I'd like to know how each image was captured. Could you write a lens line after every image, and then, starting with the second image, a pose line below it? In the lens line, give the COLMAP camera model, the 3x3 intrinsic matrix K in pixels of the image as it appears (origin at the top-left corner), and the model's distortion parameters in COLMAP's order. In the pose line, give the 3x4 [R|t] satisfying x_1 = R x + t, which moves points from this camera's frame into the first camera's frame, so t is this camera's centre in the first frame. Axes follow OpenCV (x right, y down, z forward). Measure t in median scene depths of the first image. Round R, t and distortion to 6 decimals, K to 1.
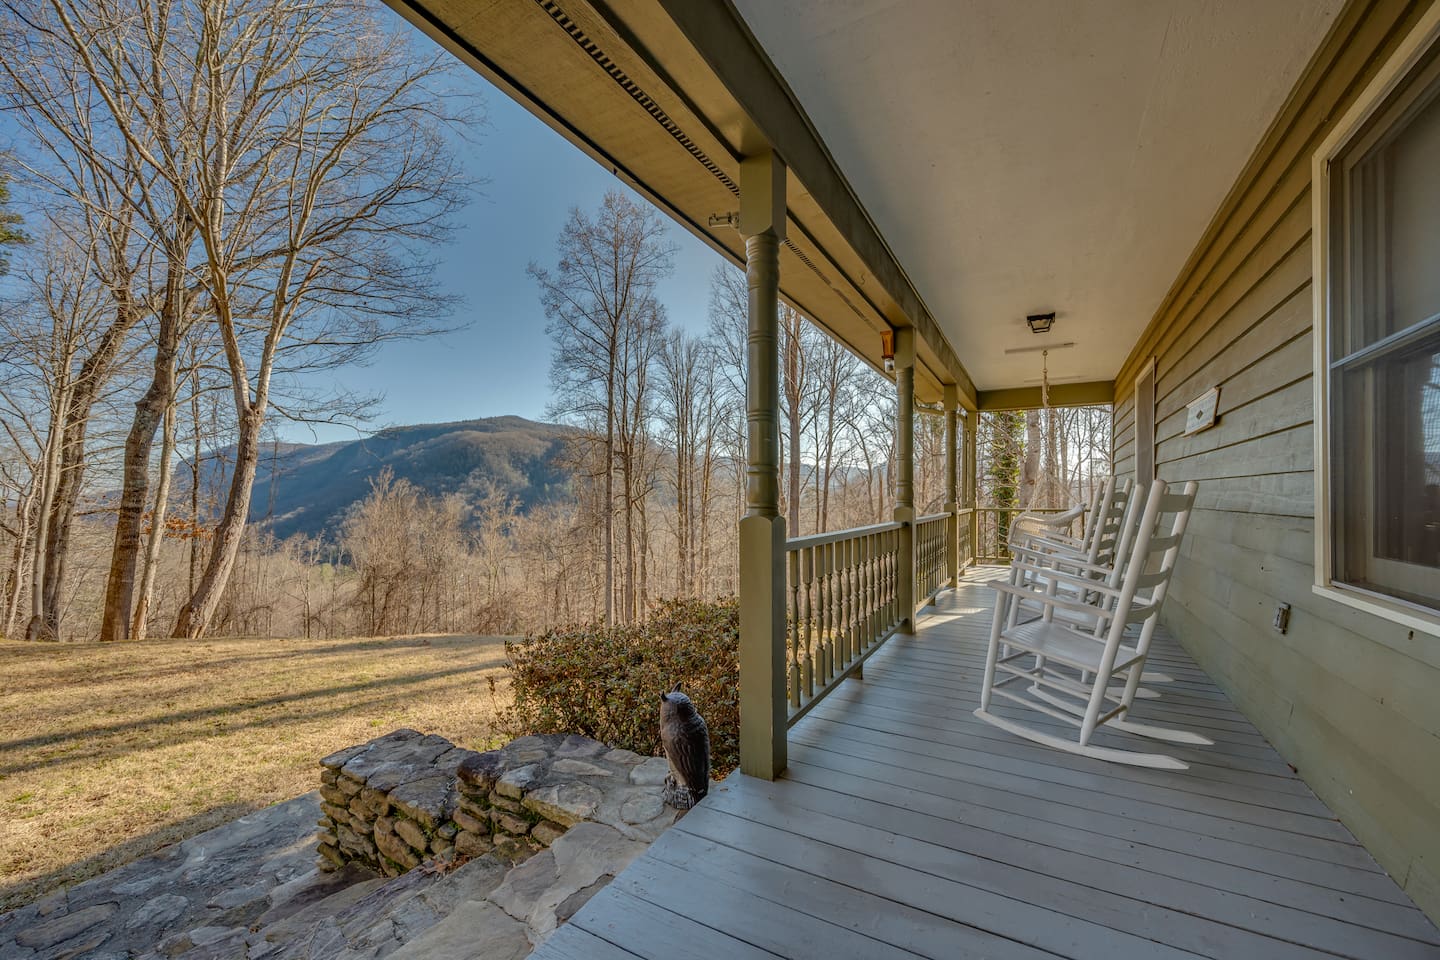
lens RADIAL K [[587.7, 0, 717.9], [0, 587.7, 498.2], [0, 0, 1]] dist [-0.001318, -0.000099]
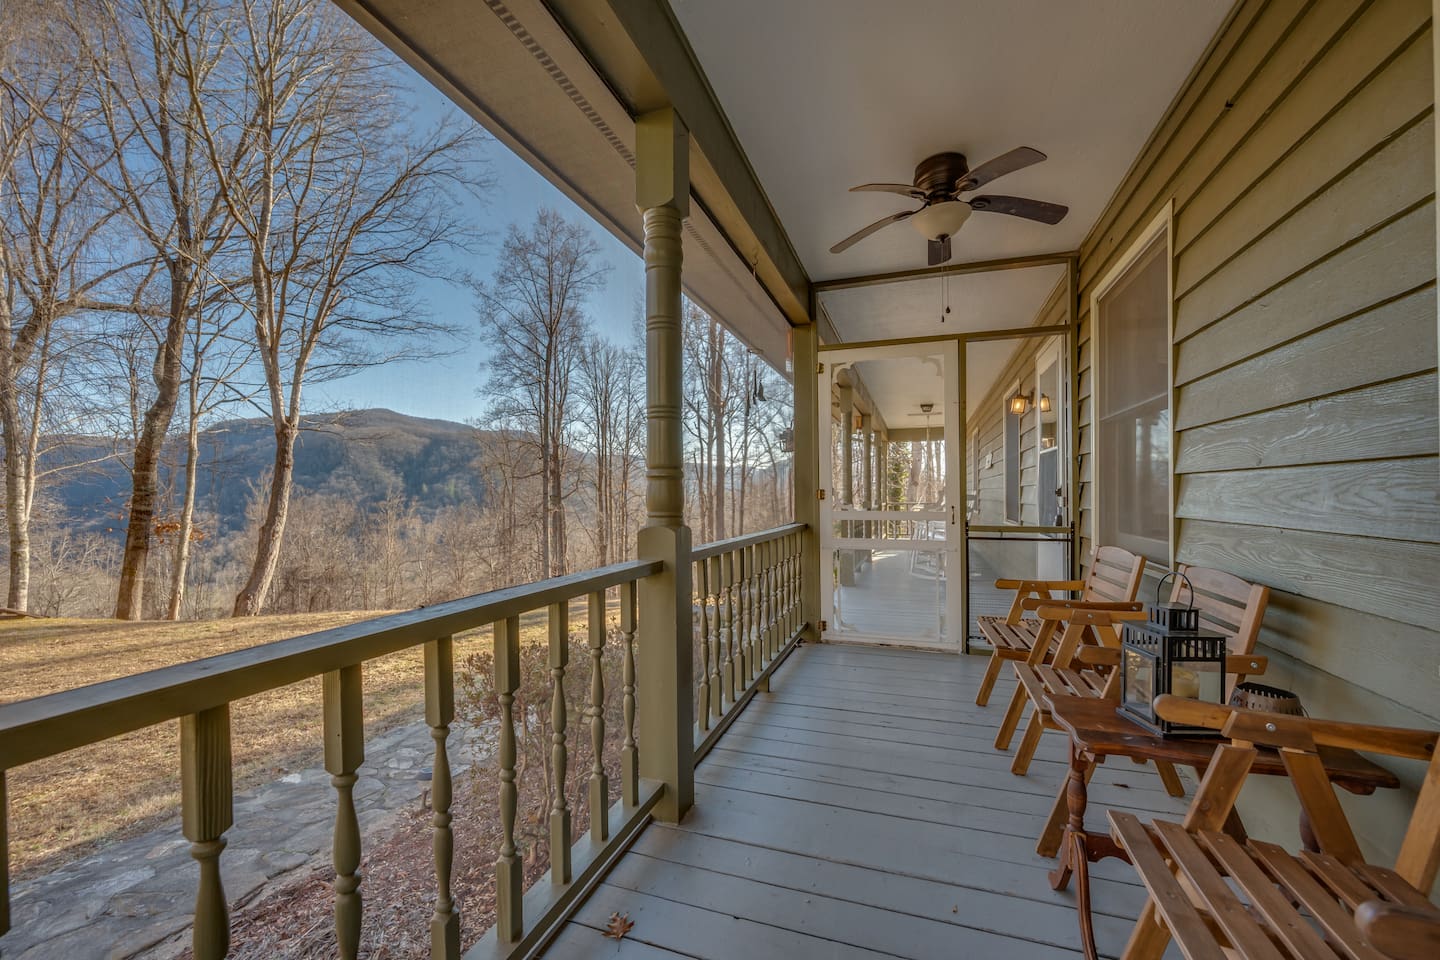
lens RADIAL K [[596.6, 0, 726.4], [0, 596.6, 499.5], [0, 0, 1]] dist [0.000011, -0.000085]
pose [[0.981764, -0.007823, 0.189943, -0.059585], [0.007216, 0.999966, 0.003891, -0.000300], [-0.189967, -0.002450, 0.981787, -0.101417]]
